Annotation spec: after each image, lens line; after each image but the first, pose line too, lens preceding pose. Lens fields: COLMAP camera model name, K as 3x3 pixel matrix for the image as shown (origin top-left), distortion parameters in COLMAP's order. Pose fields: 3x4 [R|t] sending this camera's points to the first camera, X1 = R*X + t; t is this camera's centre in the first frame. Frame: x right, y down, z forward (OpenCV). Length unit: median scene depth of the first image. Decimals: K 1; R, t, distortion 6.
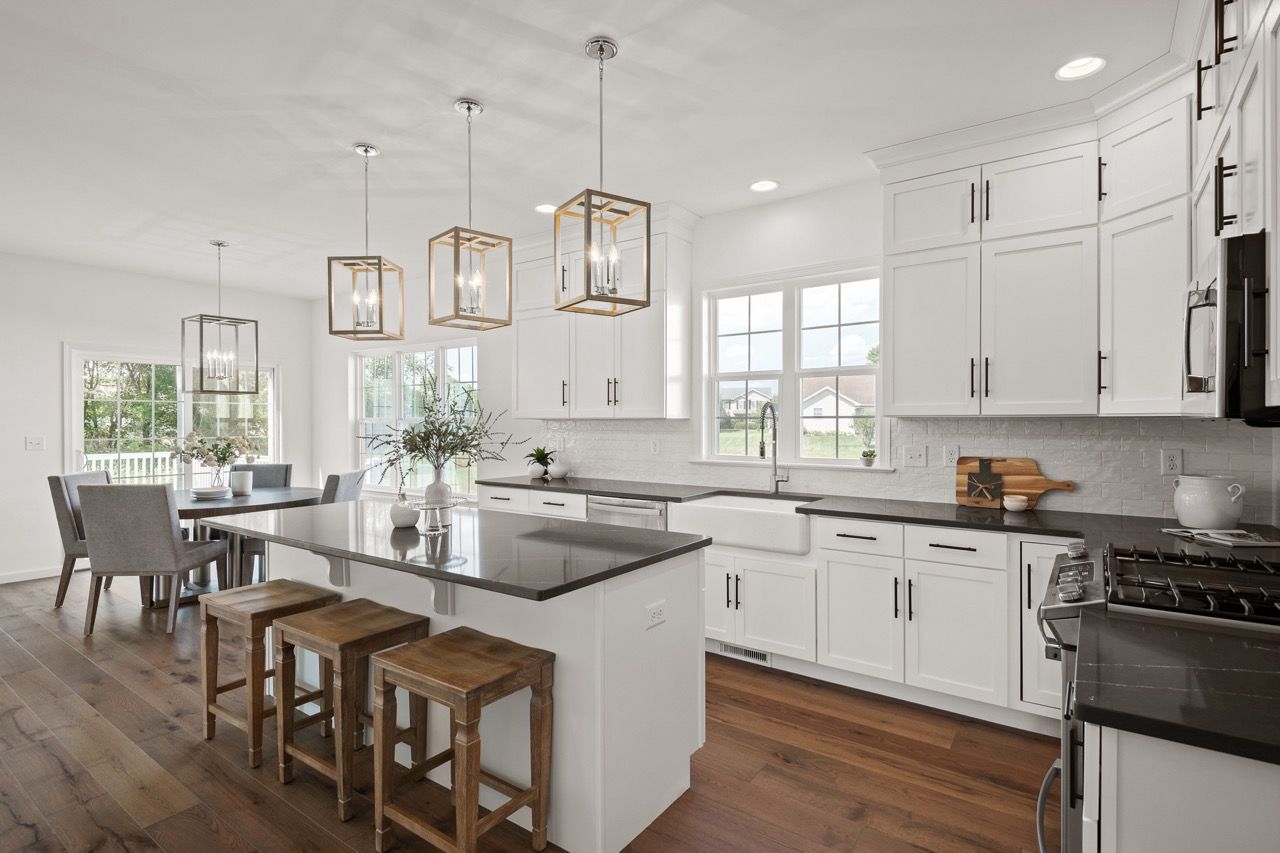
lens RADIAL K [[632.5, 0, 636.4], [0, 632.5, 425.2], [0, 0, 1]] dist [-0.004458, 0.000656]
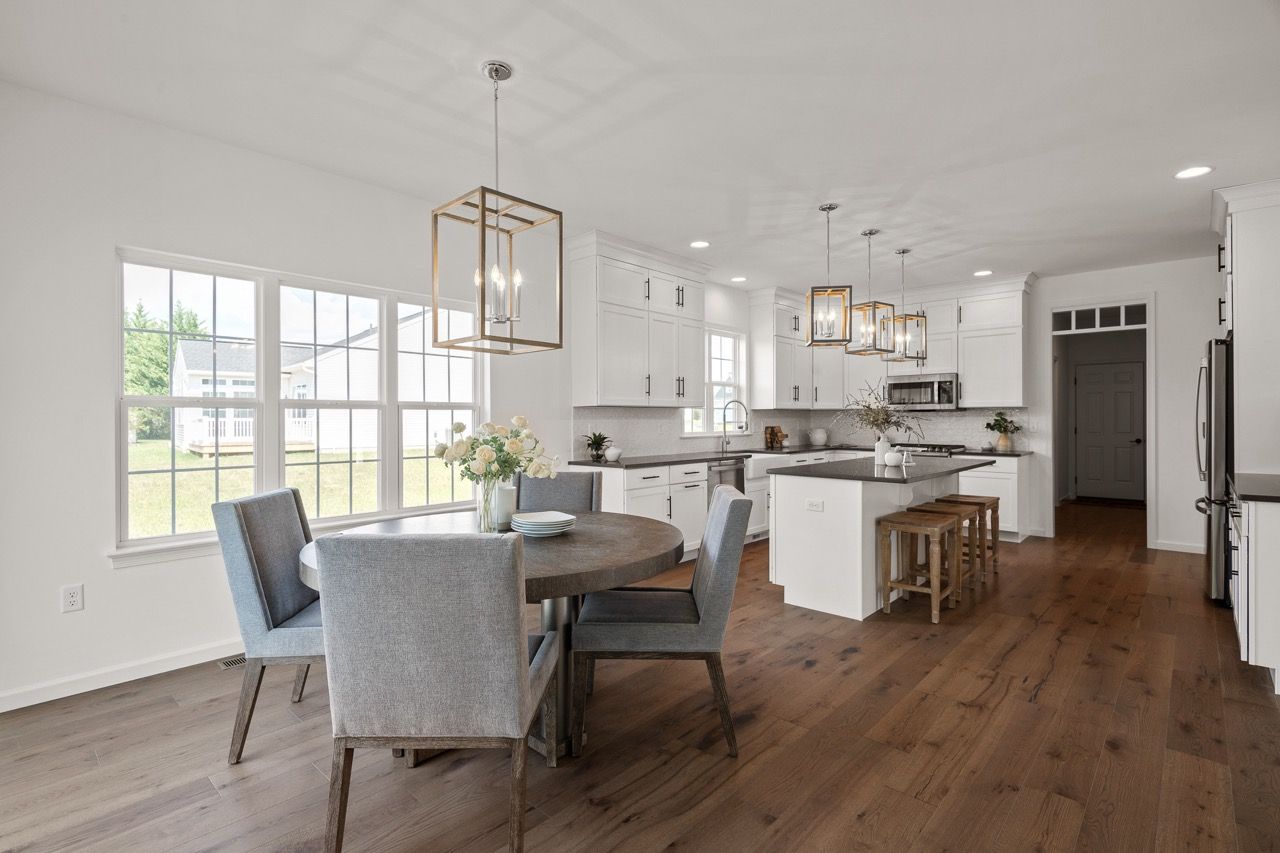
lens RADIAL K [[602.1, 0, 631.0], [0, 602.1, 418.2], [0, 0, 1]] dist [0.007547, -0.005504]
pose [[0.130274, -0.000396, 0.991478, -1.876849], [0.008466, 0.999964, -0.000713, 0.019296], [-0.991442, 0.008487, 0.130273, 1.324789]]
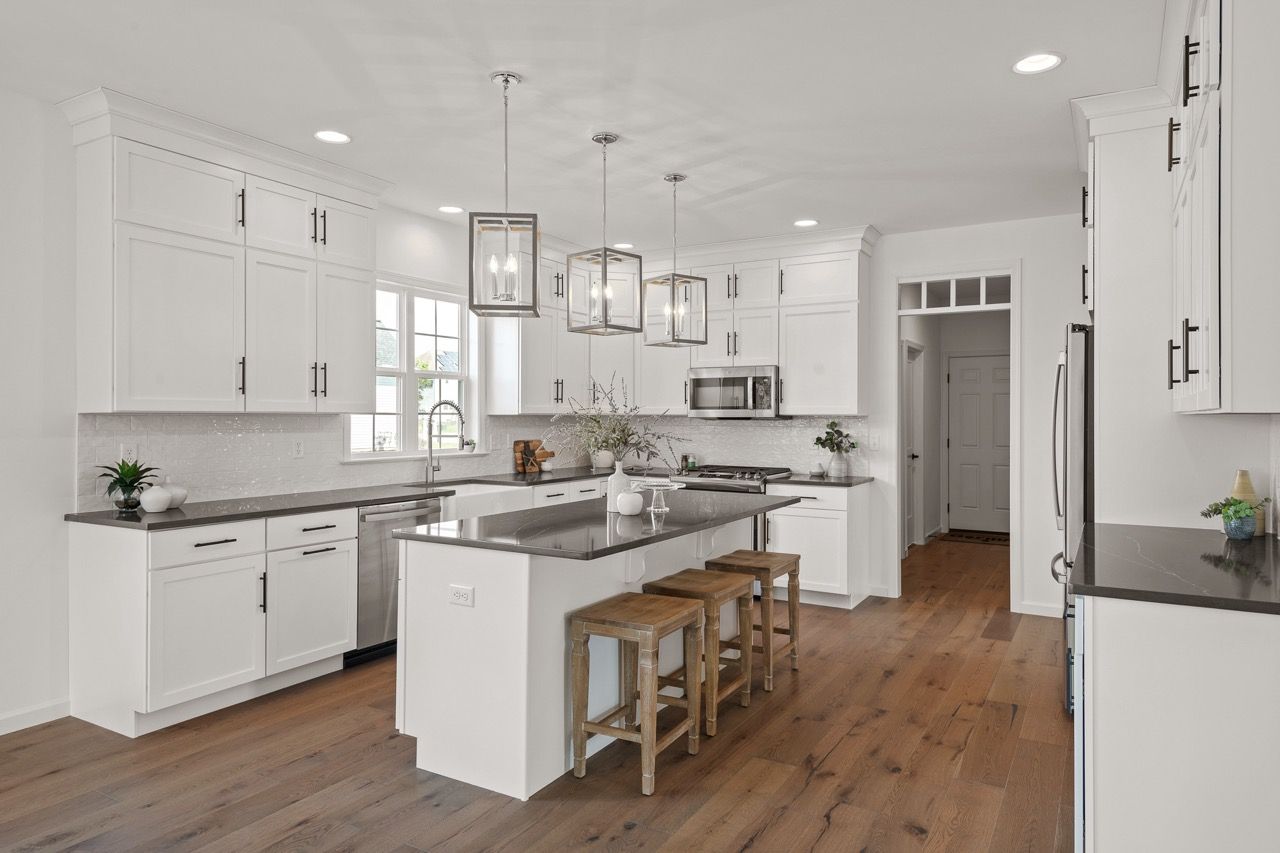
lens RADIAL K [[794.1, 0, 633.1], [0, 794.1, 415.6], [0, 0, 1]] dist [0.047390, -0.008351]
pose [[-0.086800, 0.000633, 0.996226, -1.533070], [0.002448, 0.999997, -0.000422, -0.009126], [-0.996223, 0.002403, -0.086802, 0.978174]]
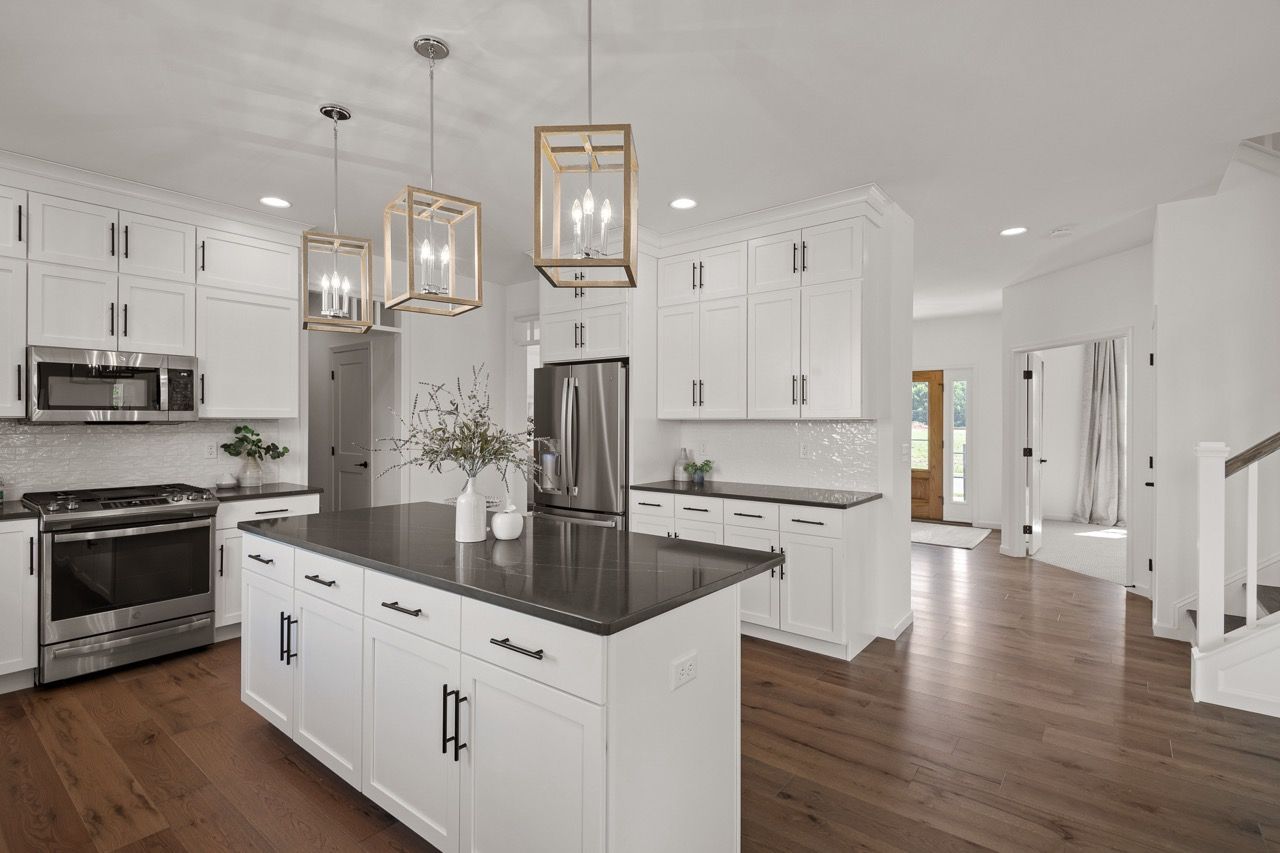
lens RADIAL K [[602.1, 0, 639.8], [0, 602.1, 419.7], [0, 0, 1]] dist [0.007547, -0.005504]
pose [[-0.998724, -0.000708, 0.050505, -0.530024], [-0.000628, 0.999999, 0.001595, -0.010299], [-0.050506, 0.001562, -0.998723, 1.627222]]
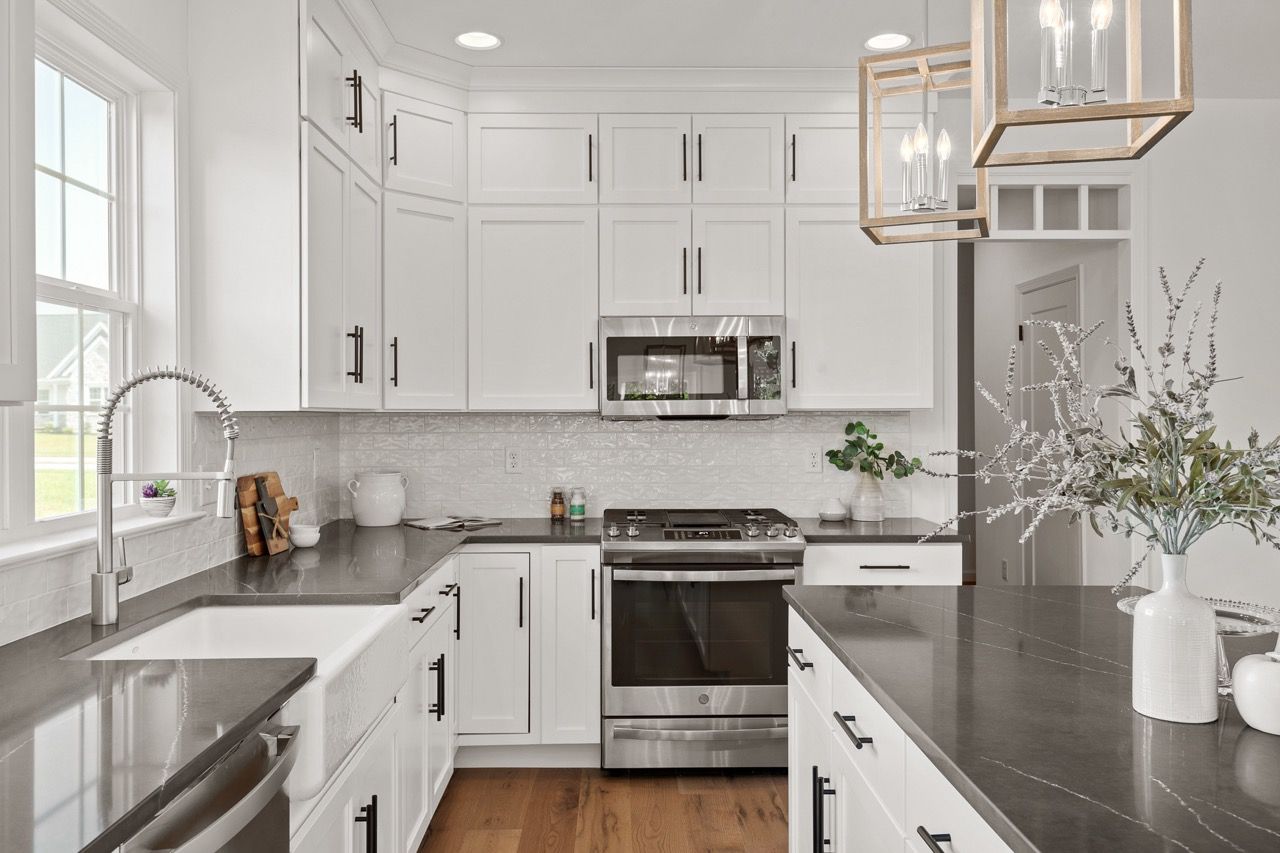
lens RADIAL K [[1020.6, 0, 631.2], [0, 1020.6, 414.5], [0, 0, 1]] dist [0.018994, -0.007330]
pose [[-0.590116, 0.003900, 0.807309, -0.532595], [0.008303, 0.999965, 0.001239, -0.008315], [-0.807276, 0.007434, -0.590128, 1.403754]]
